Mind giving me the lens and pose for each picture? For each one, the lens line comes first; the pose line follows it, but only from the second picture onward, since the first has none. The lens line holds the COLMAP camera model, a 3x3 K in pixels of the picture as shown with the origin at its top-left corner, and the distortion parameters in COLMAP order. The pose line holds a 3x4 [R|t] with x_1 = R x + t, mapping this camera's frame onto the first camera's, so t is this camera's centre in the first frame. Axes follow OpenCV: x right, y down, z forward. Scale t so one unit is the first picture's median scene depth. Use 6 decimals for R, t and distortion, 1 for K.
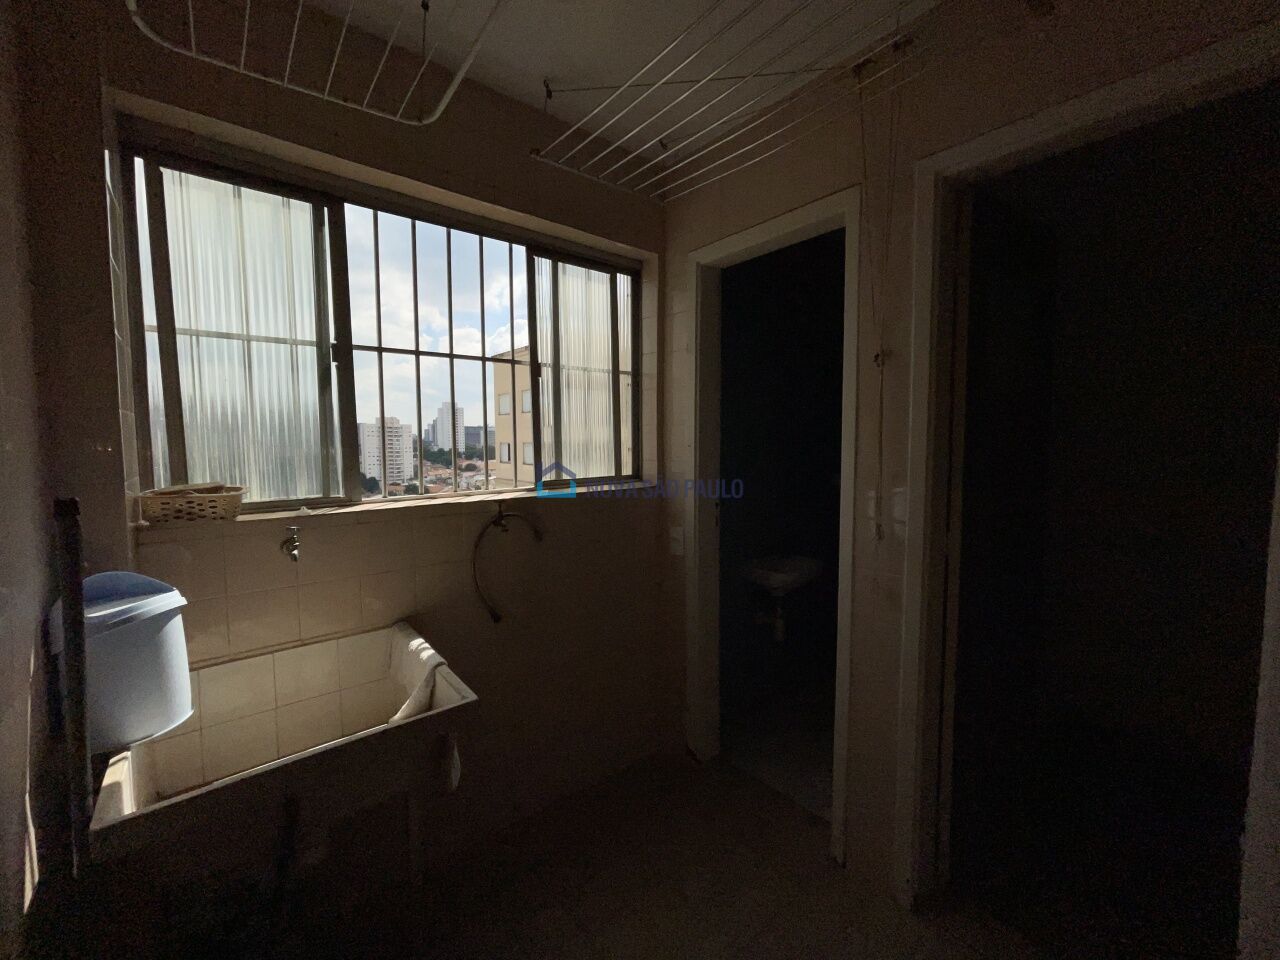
lens RADIAL K [[519.0, 0, 636.0], [0, 519.0, 480.3], [0, 0, 1]] dist [-0.001688, 0.000224]
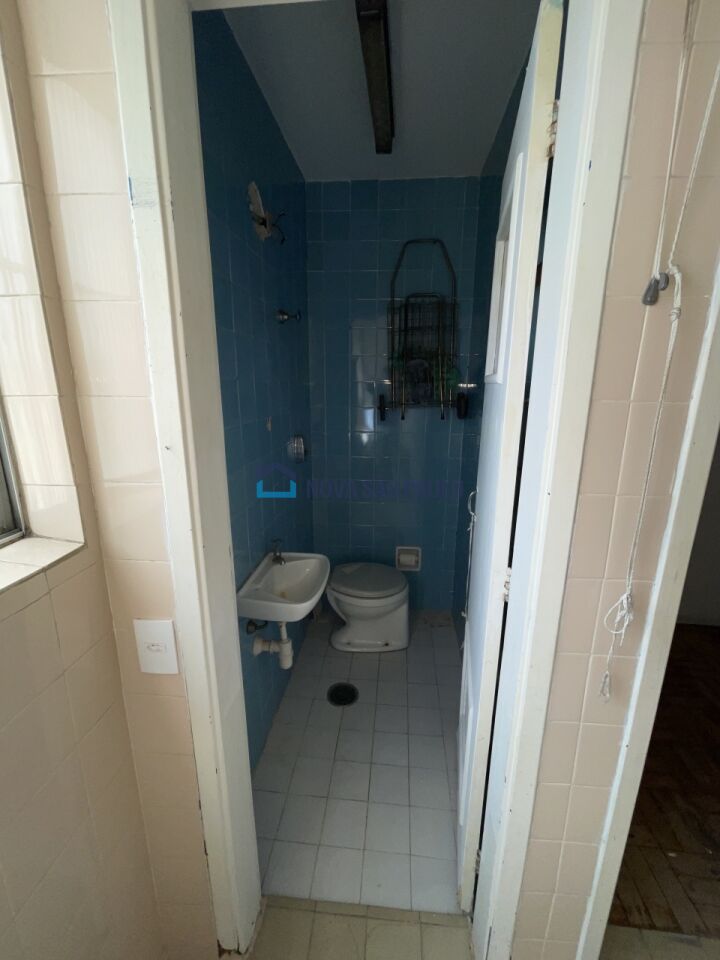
lens RADIAL K [[389.2, 0, 359.5], [0, 389.2, 480.9], [0, 0, 1]] dist [-0.001688, 0.000224]
pose [[0.699723, -0.160167, 0.696229, -0.012455], [0.040799, 0.981913, 0.184885, -0.084735], [-0.713248, -0.100962, 0.693602, 0.634776]]
